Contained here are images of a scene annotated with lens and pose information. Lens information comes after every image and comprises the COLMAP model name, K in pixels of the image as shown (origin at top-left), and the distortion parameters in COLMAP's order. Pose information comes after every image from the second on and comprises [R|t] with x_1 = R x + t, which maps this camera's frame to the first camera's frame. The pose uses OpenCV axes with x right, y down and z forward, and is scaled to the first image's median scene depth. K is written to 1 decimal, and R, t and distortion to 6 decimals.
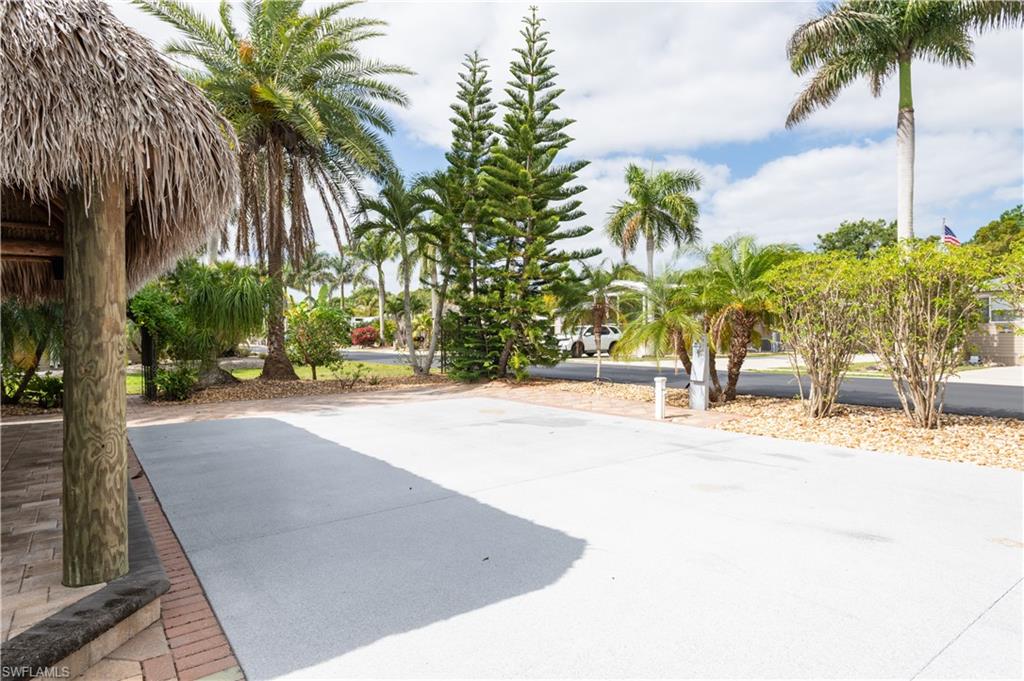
lens RADIAL K [[577.7, 0, 512.8], [0, 577.7, 335.1], [0, 0, 1]] dist [0.032709, -0.001432]
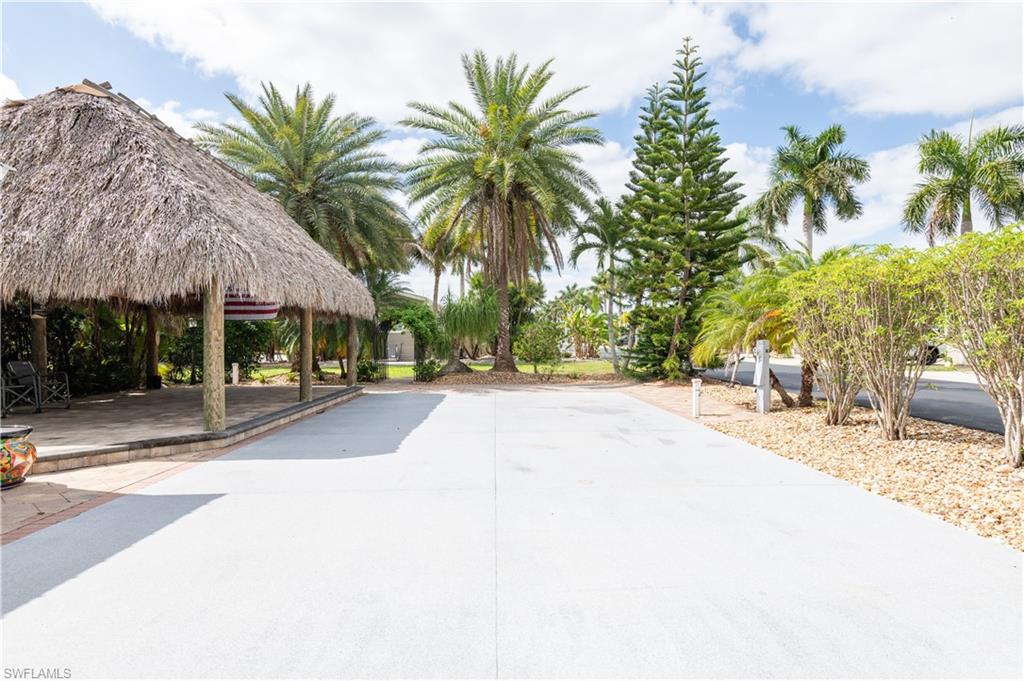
lens RADIAL K [[577.7, 0, 511.1], [0, 577.7, 341.6], [0, 0, 1]] dist [0.032709, -0.001432]
pose [[0.820656, 0.008841, -0.571355, 0.367286], [-0.003540, 0.999940, 0.010388, -0.006089], [0.571412, -0.006502, 0.820637, -0.079634]]
